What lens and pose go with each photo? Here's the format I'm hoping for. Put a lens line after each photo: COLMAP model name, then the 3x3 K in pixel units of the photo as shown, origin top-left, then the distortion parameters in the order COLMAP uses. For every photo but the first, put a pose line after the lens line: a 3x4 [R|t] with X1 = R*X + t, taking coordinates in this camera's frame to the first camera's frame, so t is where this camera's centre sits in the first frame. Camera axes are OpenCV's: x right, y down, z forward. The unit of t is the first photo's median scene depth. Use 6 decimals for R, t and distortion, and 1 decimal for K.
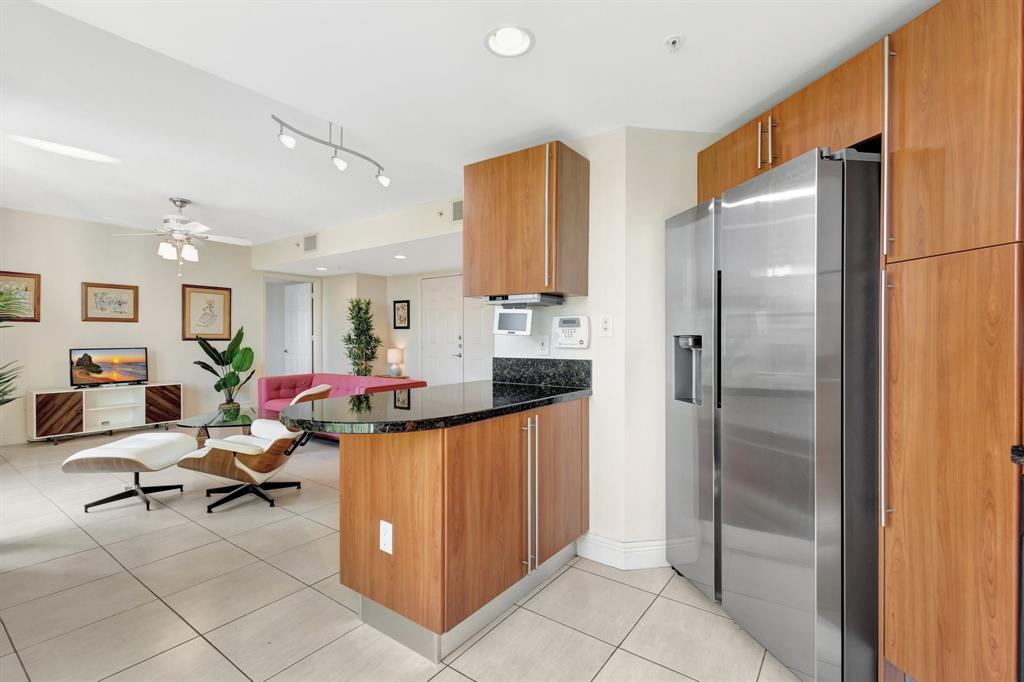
lens RADIAL K [[467.7, 0, 530.6], [0, 467.7, 341.5], [0, 0, 1]] dist [0.006172, -0.000790]
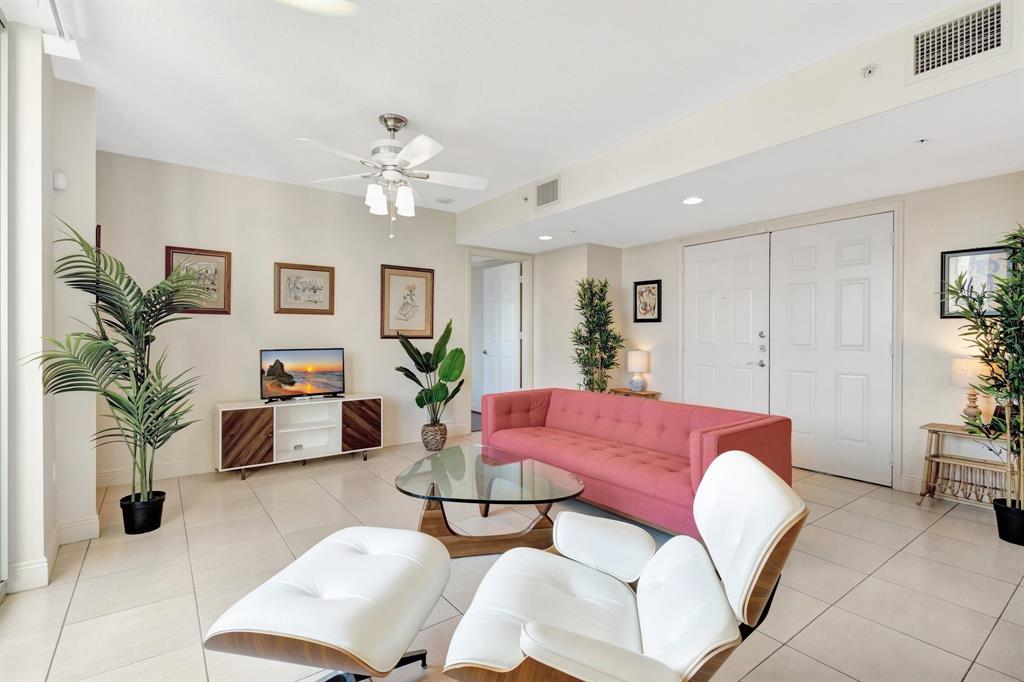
lens RADIAL K [[489.7, 0, 514.5], [0, 489.7, 336.1], [0, 0, 1]] dist [0.008268, -0.000772]
pose [[0.947014, 0.001285, -0.321189, -0.287203], [-0.003478, 0.999974, -0.006252, -0.002004], [0.321173, 0.007038, 0.946994, 0.323741]]
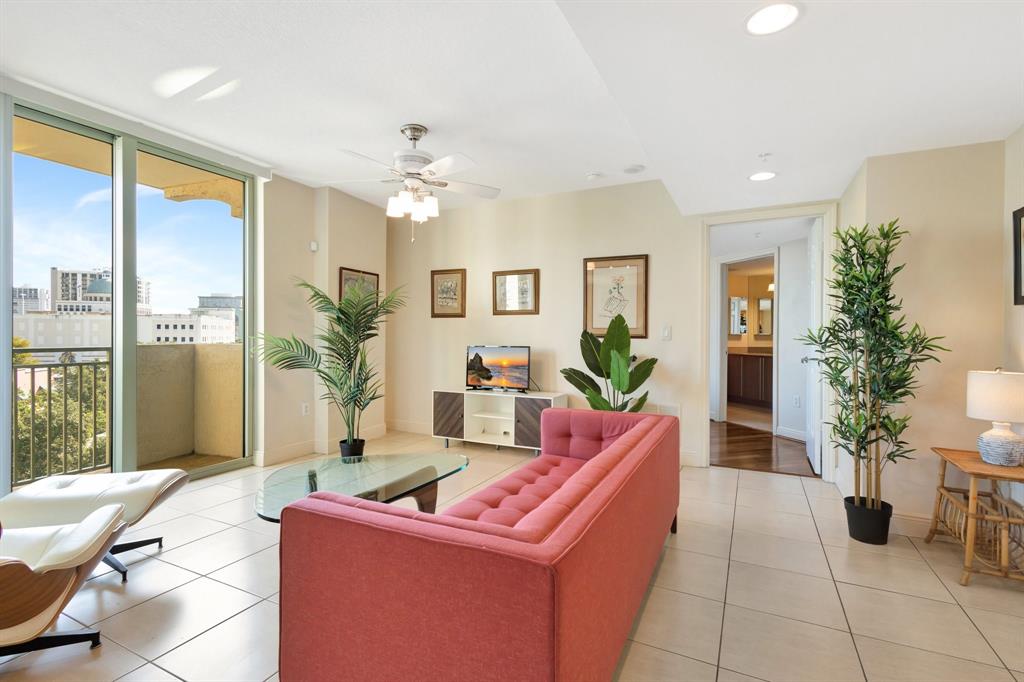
lens RADIAL K [[489.7, 0, 510.2], [0, 489.7, 340.5], [0, 0, 1]] dist [0.008268, -0.000772]
pose [[0.107204, 0.014882, -0.994126, -0.018522], [-0.010454, 0.999850, 0.013840, -0.007267], [0.994182, 0.008909, 0.107343, 0.817861]]
